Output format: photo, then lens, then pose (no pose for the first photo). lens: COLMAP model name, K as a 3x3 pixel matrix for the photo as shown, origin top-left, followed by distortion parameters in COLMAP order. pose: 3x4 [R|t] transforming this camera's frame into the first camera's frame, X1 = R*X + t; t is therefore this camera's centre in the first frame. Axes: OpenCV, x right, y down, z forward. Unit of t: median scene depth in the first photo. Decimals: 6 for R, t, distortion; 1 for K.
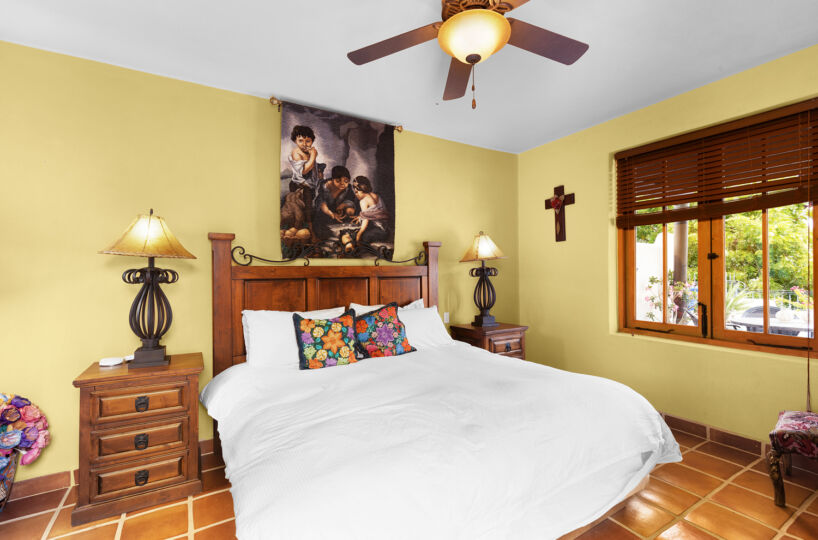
lens RADIAL K [[378.3, 0, 409.1], [0, 378.3, 269.7], [0, 0, 1]] dist [-0.000183, 0.000057]
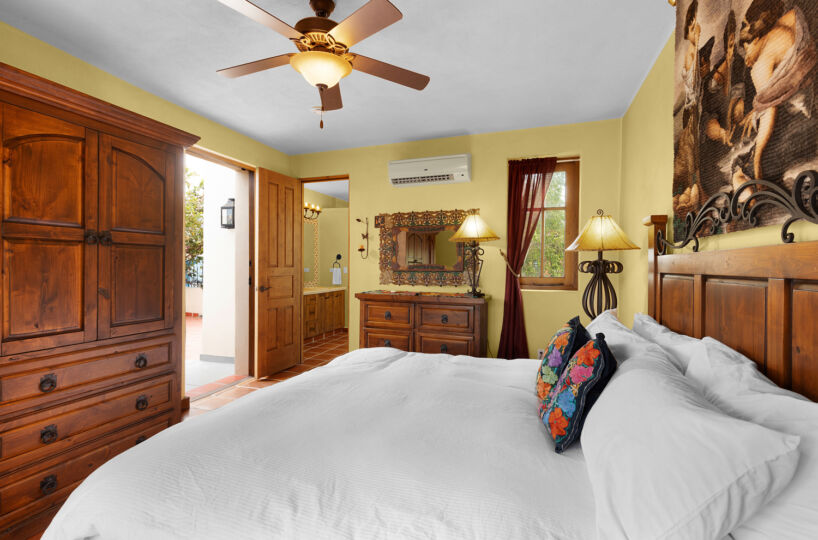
lens RADIAL K [[378.3, 0, 408.9], [0, 378.3, 267.9], [0, 0, 1]] dist [-0.000183, 0.000057]
pose [[-0.783028, 0.008637, -0.621927, 0.489366], [0.005775, 0.999961, 0.006616, 0.008215], [0.621960, 0.001590, -0.783047, 1.471107]]
